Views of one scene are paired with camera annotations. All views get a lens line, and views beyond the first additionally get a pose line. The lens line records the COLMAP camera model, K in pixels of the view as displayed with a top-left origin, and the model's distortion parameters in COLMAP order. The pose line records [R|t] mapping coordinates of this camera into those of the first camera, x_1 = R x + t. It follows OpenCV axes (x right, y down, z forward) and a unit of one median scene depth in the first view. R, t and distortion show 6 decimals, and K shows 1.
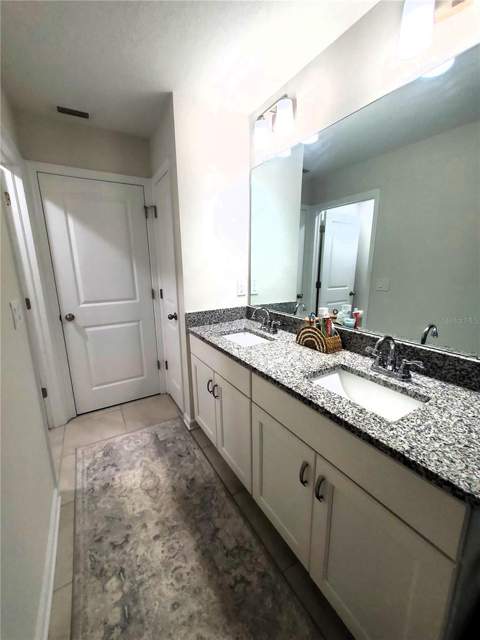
lens RADIAL K [[255.2, 0, 235.0], [0, 255.2, 321.5], [0, 0, 1]] dist [0.006030, 0.000426]
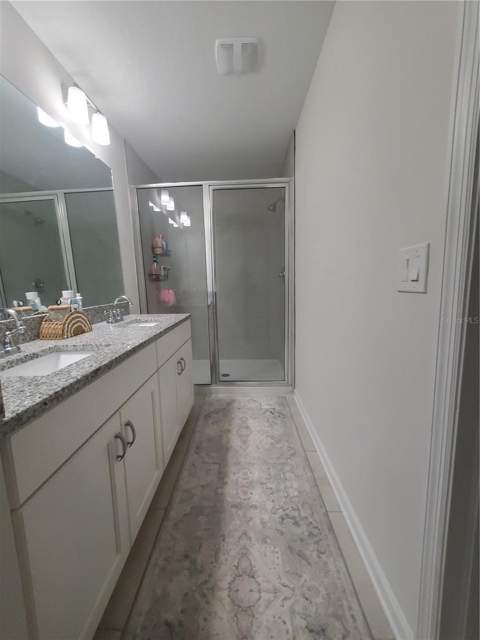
lens RADIAL K [[255.2, 0, 231.3], [0, 255.2, 316.4], [0, 0, 1]] dist [0.006030, 0.000426]
pose [[-0.832927, -0.040694, 0.551885, -0.676799], [0.151061, 0.942696, 0.297499, -0.151223], [-0.532366, 0.331163, -0.779049, 1.419920]]
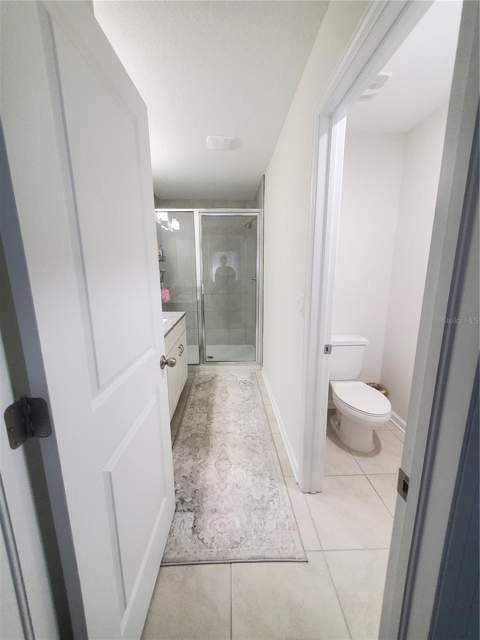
lens RADIAL K [[255.2, 0, 234.1], [0, 255.2, 319.2], [0, 0, 1]] dist [0.006030, 0.000426]
pose [[-0.873635, -0.082561, 0.479526, -0.960788], [0.116218, 0.921573, 0.370402, -0.403586], [-0.472499, 0.379325, -0.795523, 1.822710]]
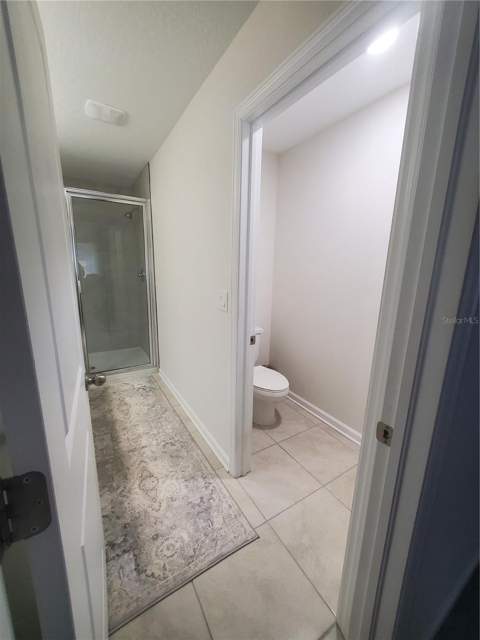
lens RADIAL K [[255.2, 0, 236.2], [0, 255.2, 319.0], [0, 0, 1]] dist [0.006030, 0.000426]
pose [[-0.999898, -0.007714, -0.012036, -0.734425], [-0.011969, 0.912139, 0.409705, -0.408561], [0.007818, 0.409807, -0.912139, 1.851449]]
